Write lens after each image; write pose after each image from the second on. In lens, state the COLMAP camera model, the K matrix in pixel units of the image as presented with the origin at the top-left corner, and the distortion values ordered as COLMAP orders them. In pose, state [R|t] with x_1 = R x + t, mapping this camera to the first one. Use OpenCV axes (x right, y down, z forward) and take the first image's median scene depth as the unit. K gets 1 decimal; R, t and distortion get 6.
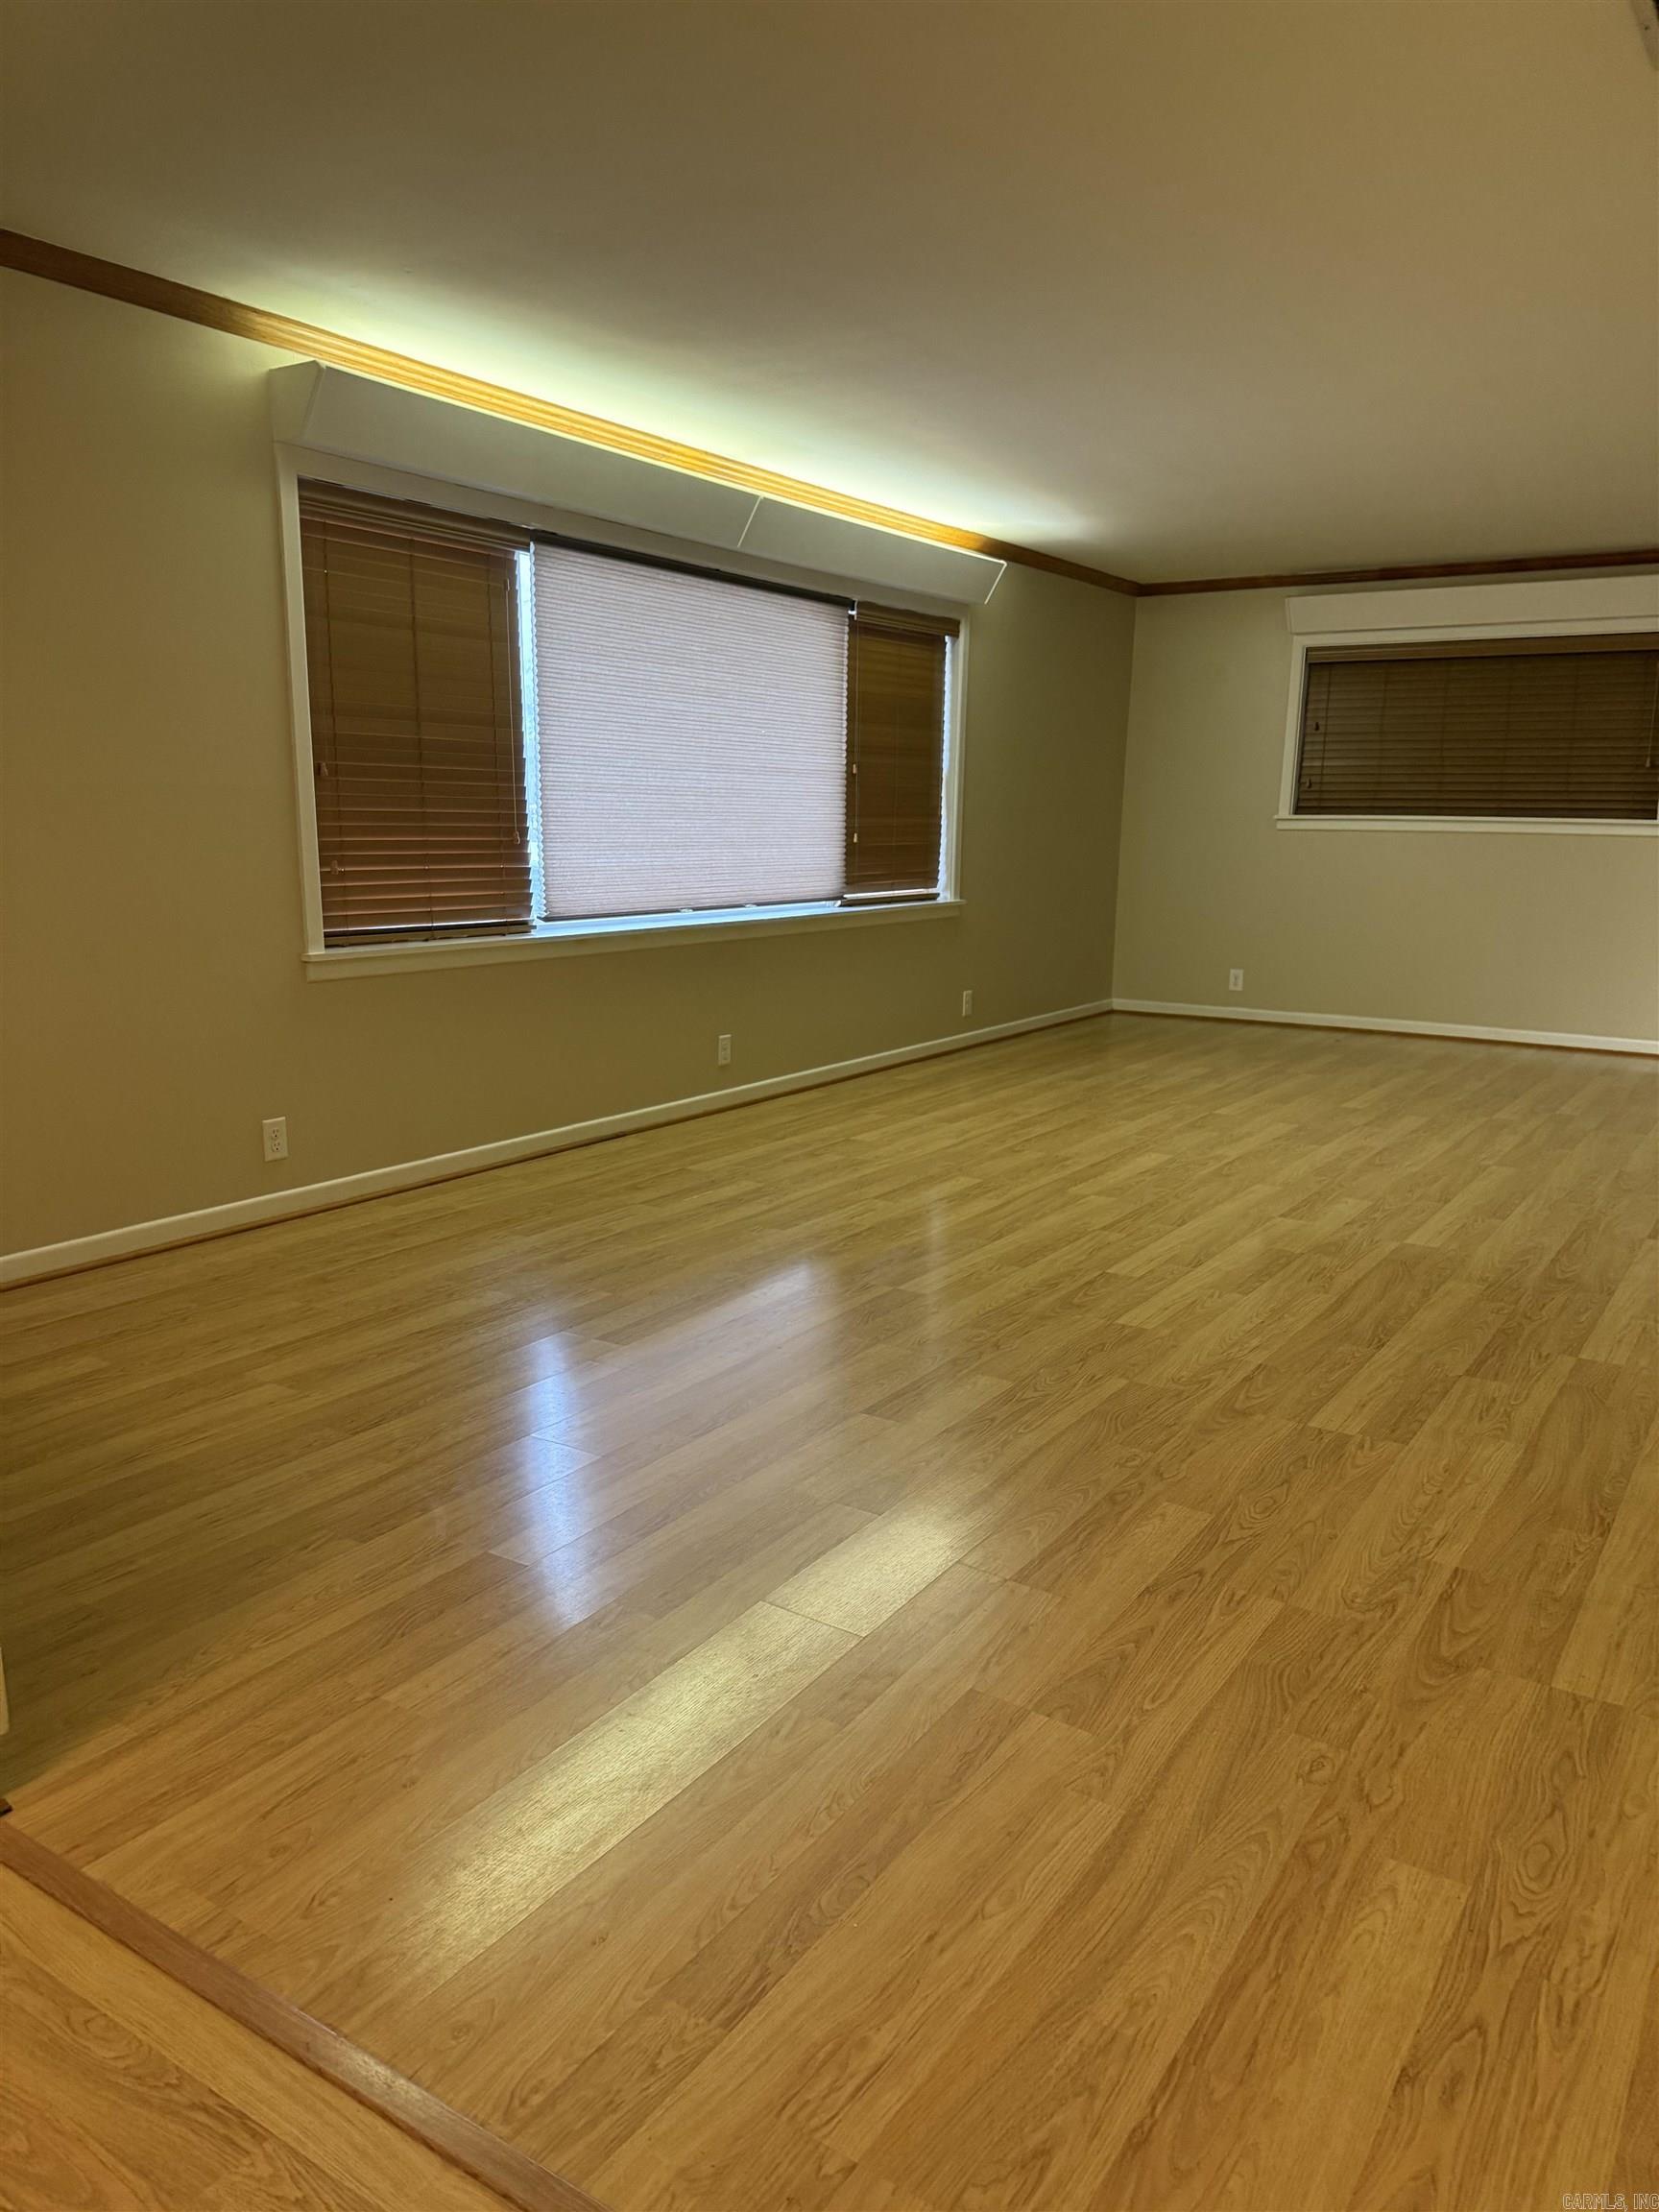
lens RADIAL K [[1536.3, 0, 821.1], [0, 1536.3, 1117.8], [0, 0, 1]] dist [0.140449, -0.238718]
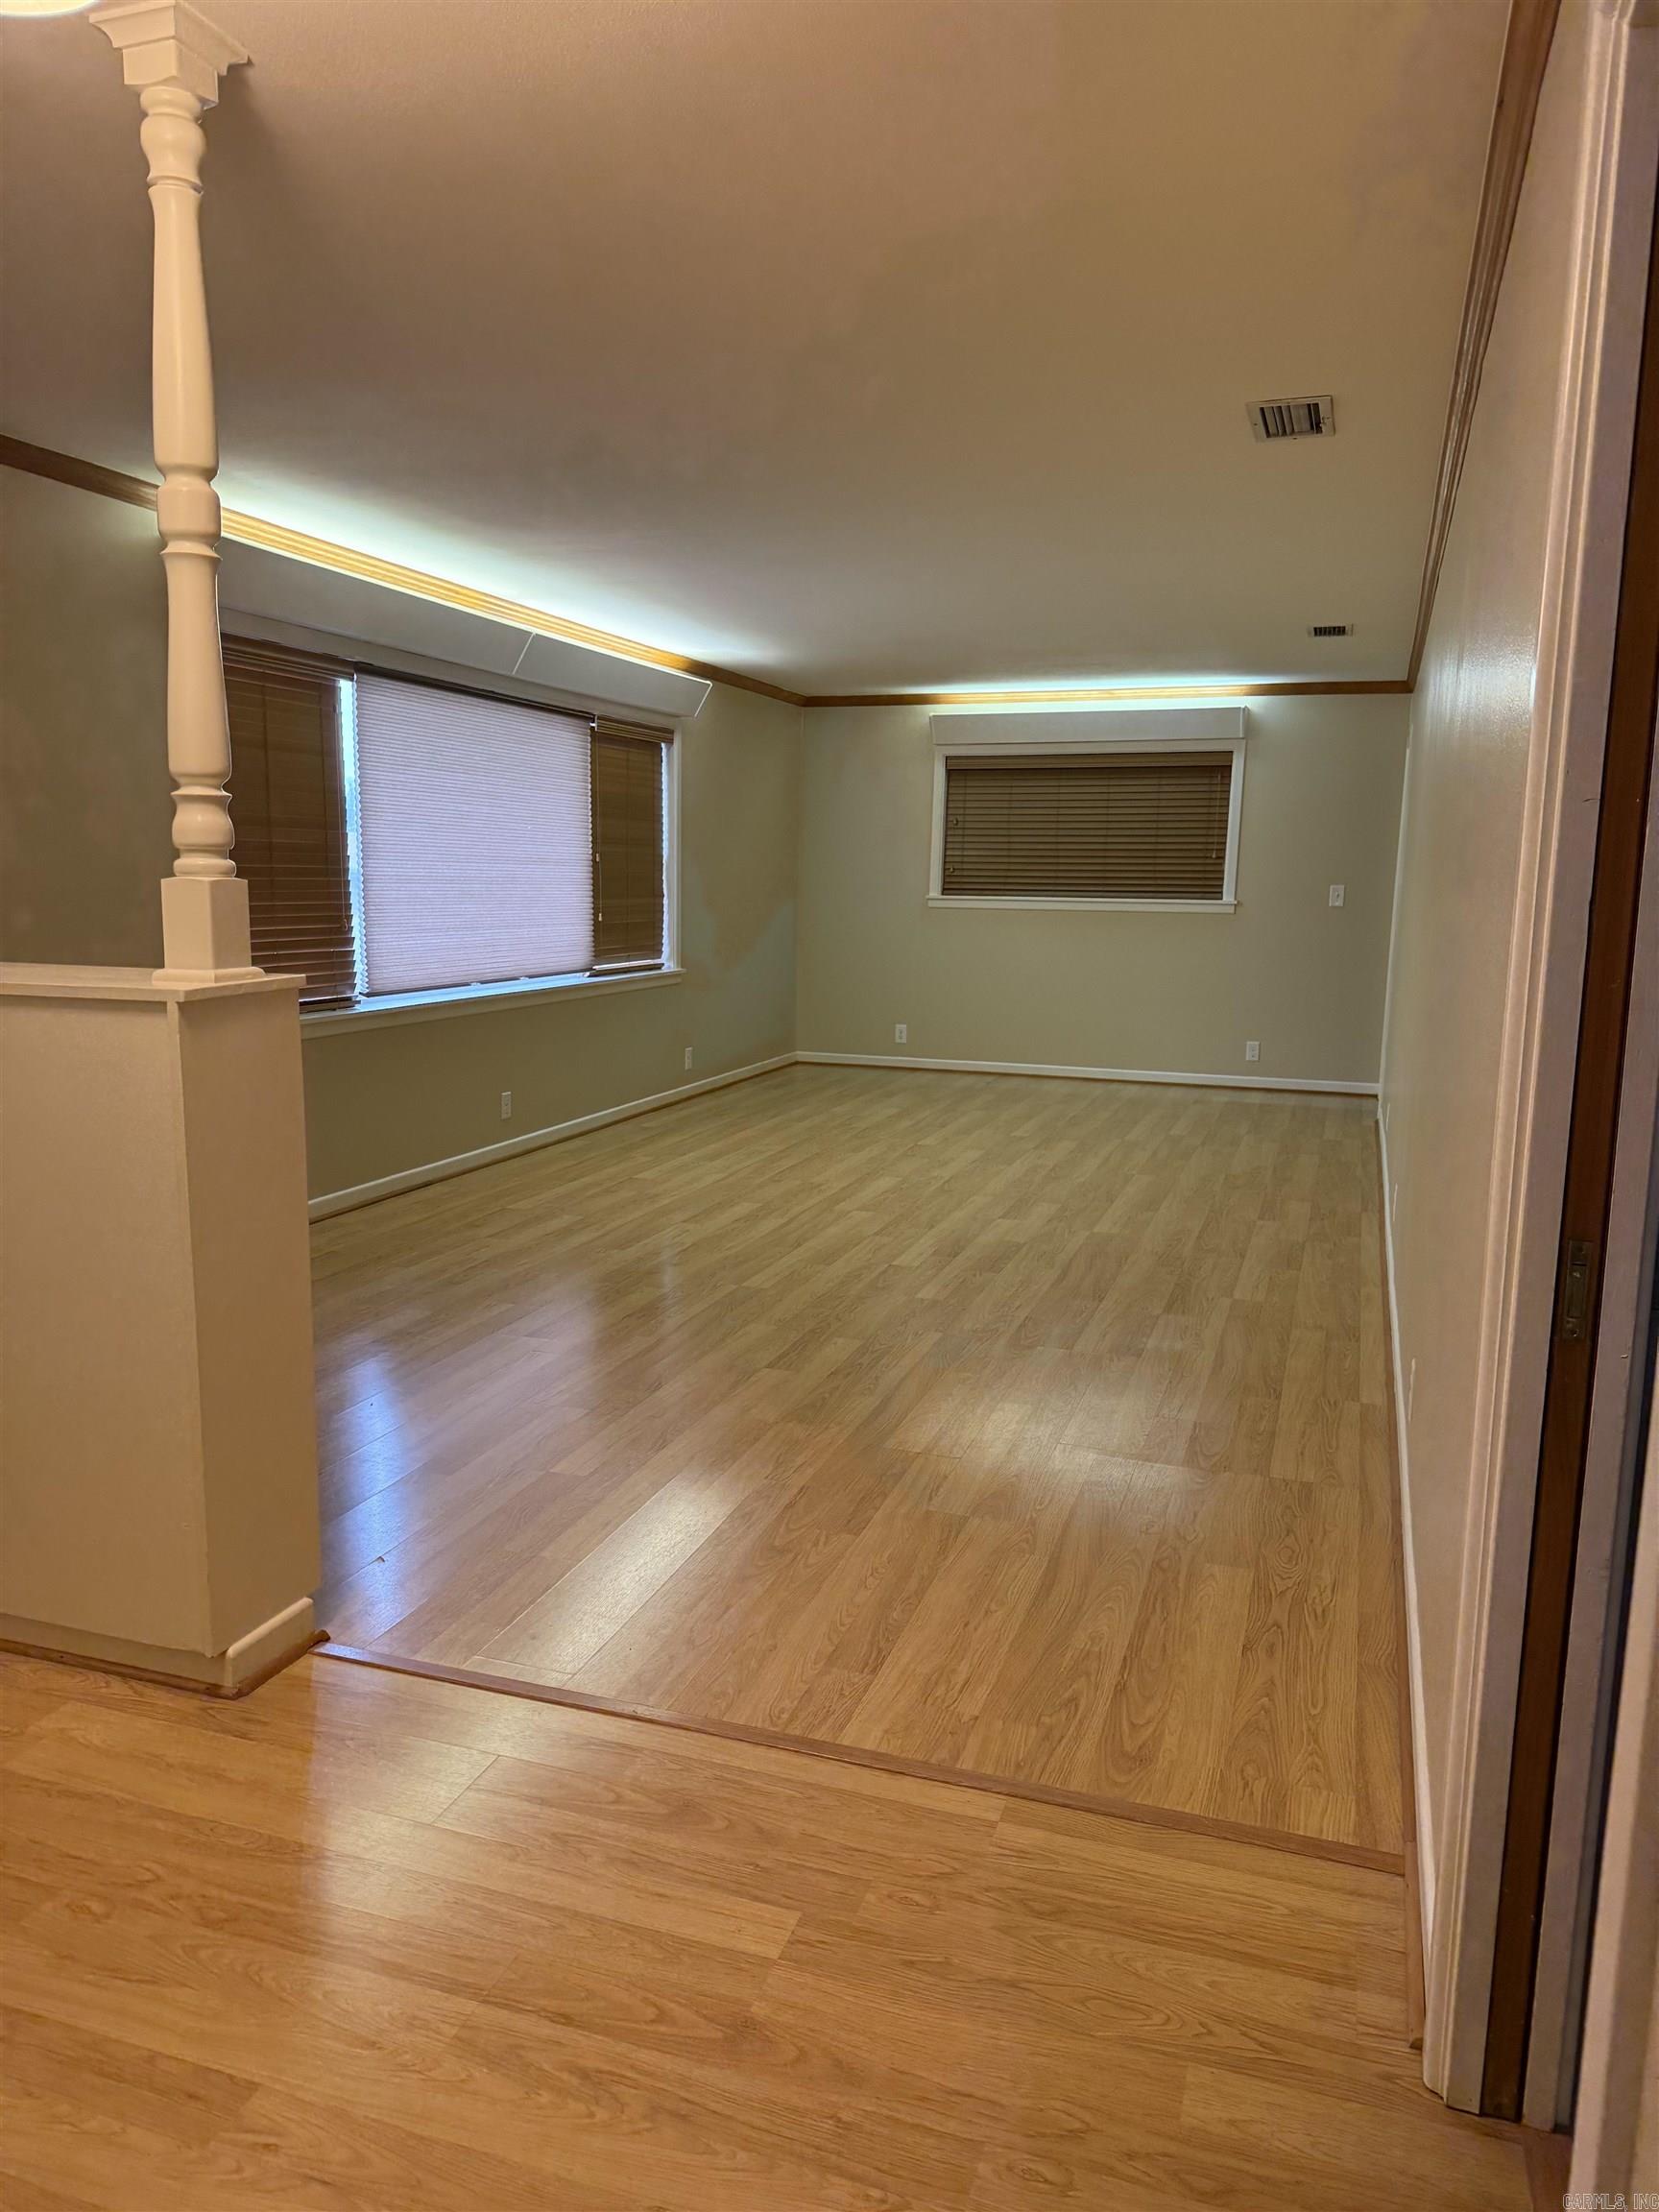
lens RADIAL K [[1537.8, 0, 809.9], [0, 1537.8, 1106.9], [0, 0, 1]] dist [0.123180, -0.242172]
pose [[0.968675, -0.034570, 0.245912, -0.147589], [0.044970, 0.998310, -0.036801, 0.010001], [-0.244225, 0.046707, 0.968593, -0.178250]]
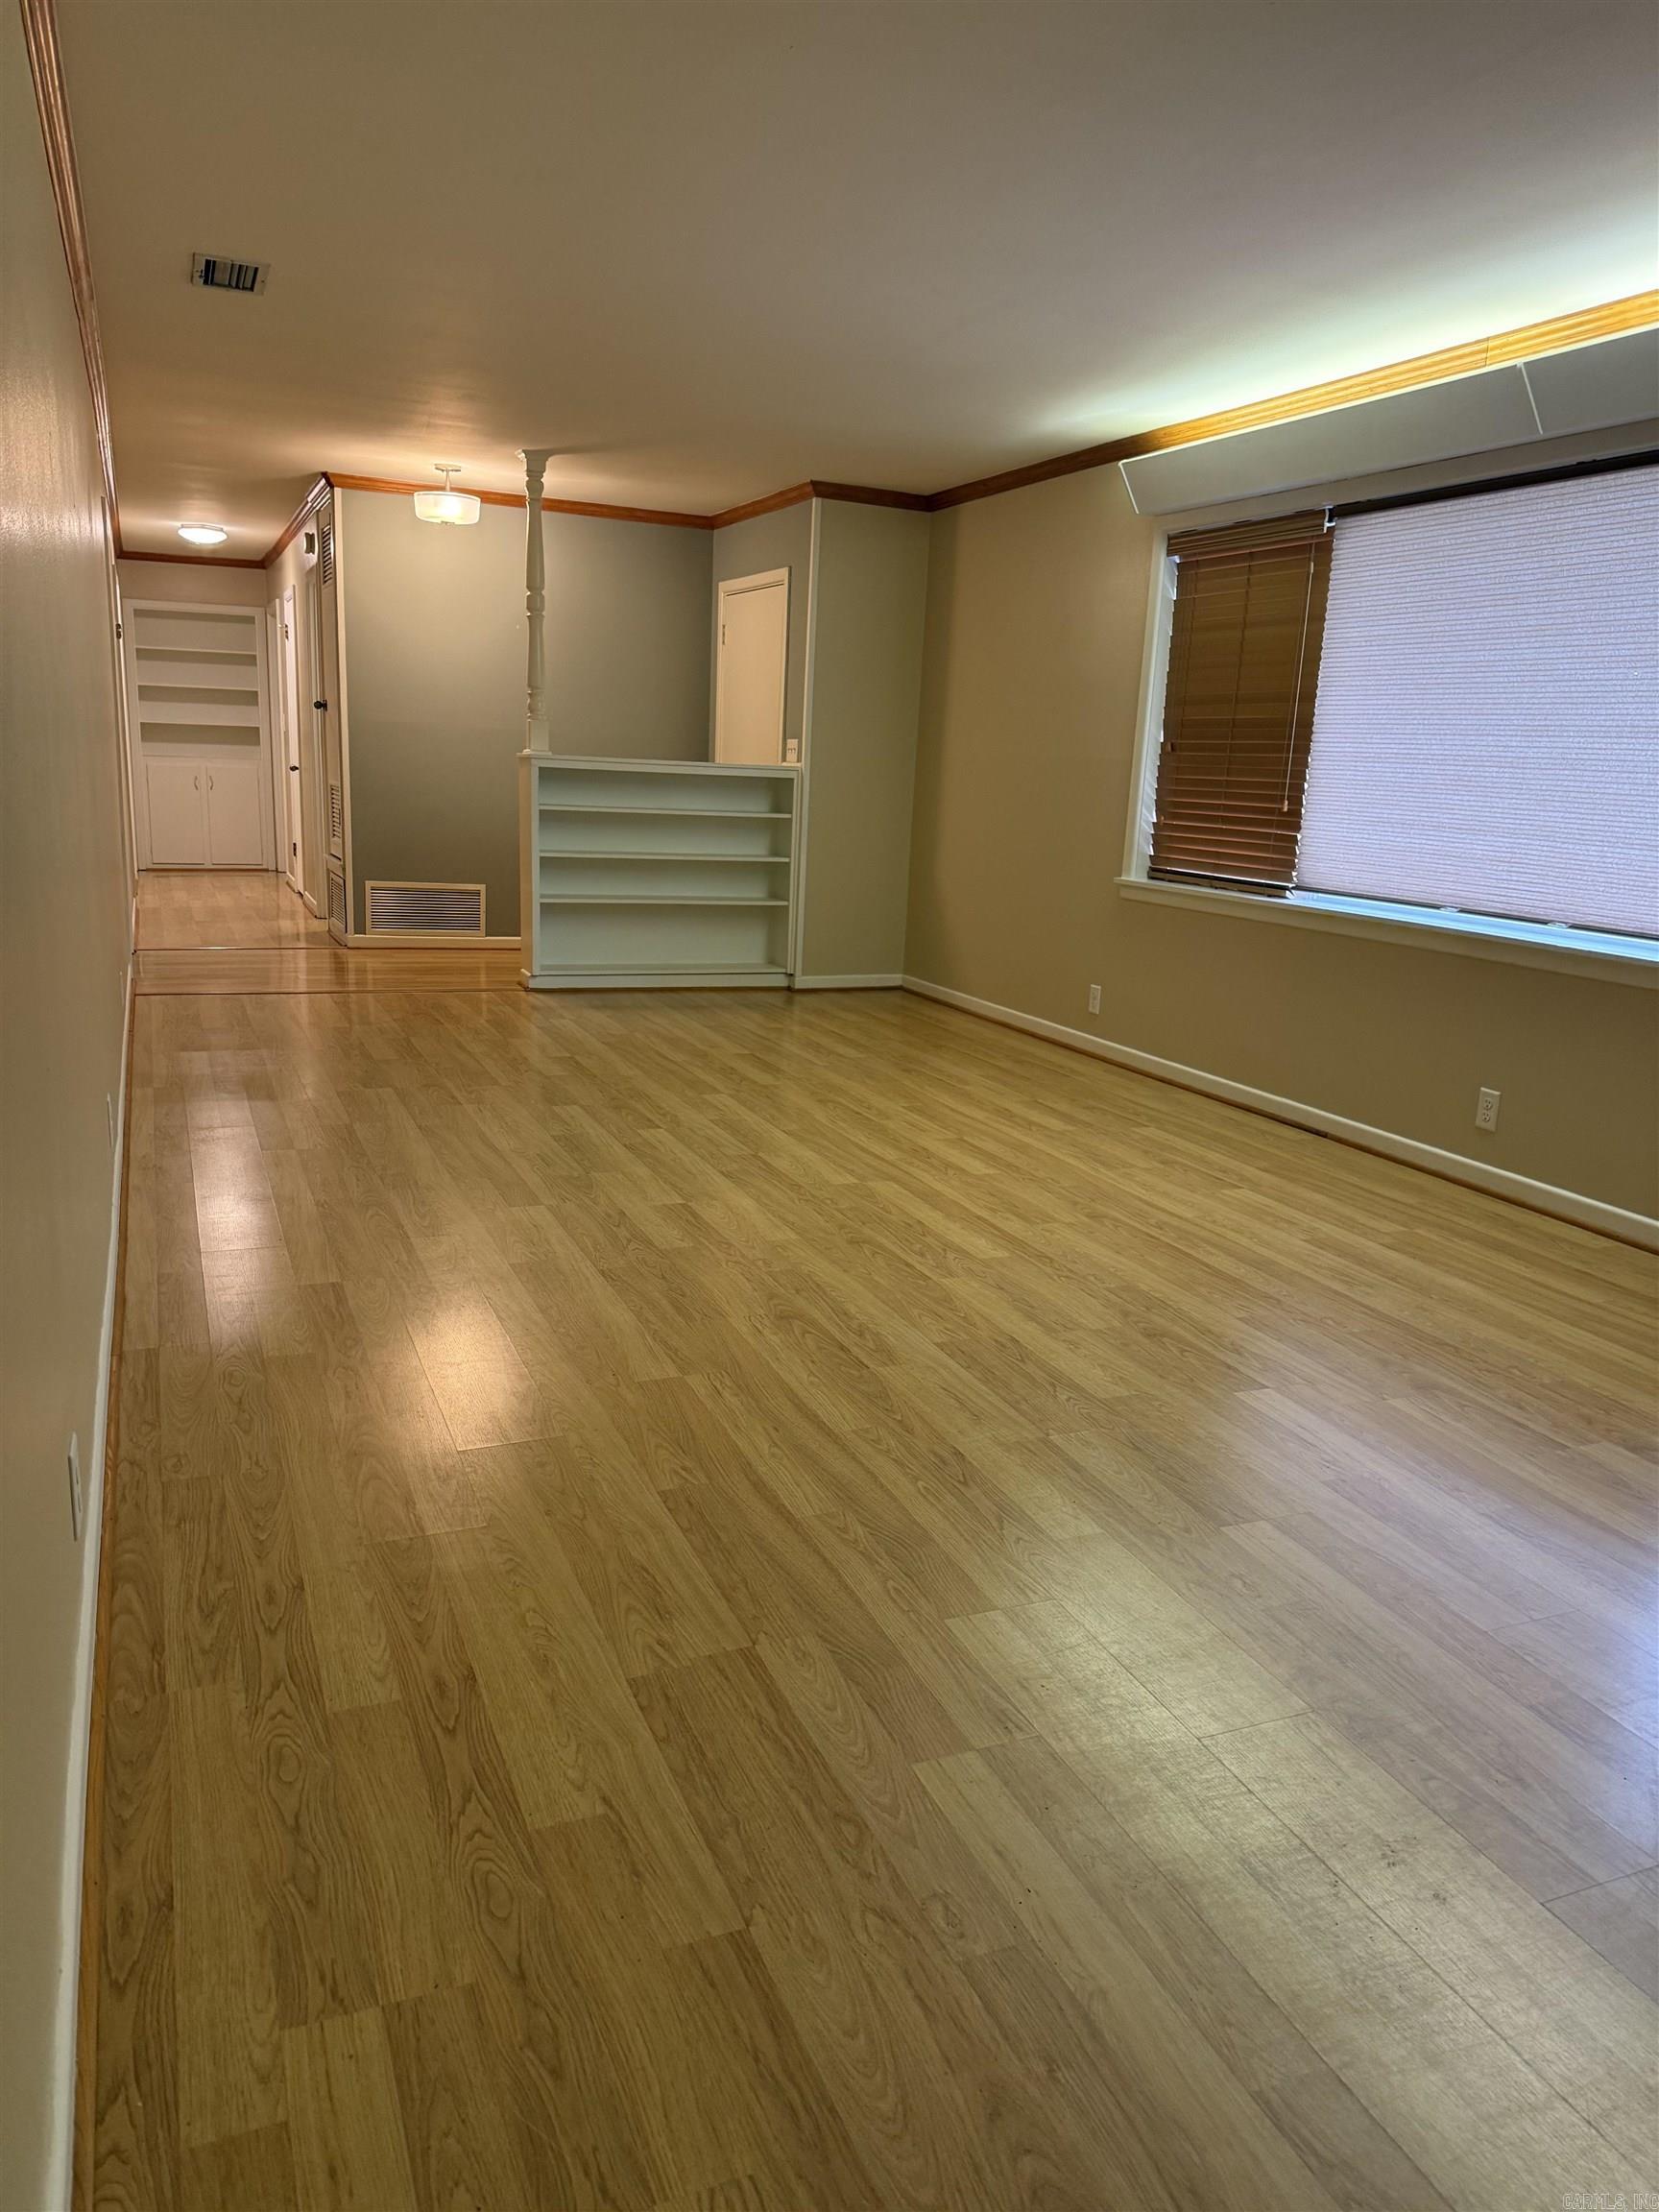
lens RADIAL K [[1536.3, 0, 821.1], [0, 1536.3, 1117.8], [0, 0, 1]] dist [0.140449, -0.238718]
pose [[-0.548124, 0.158448, -0.821252, 0.858486], [-0.211876, 0.923561, 0.319599, -0.250517], [0.809116, 0.349183, -0.472655, 1.287234]]
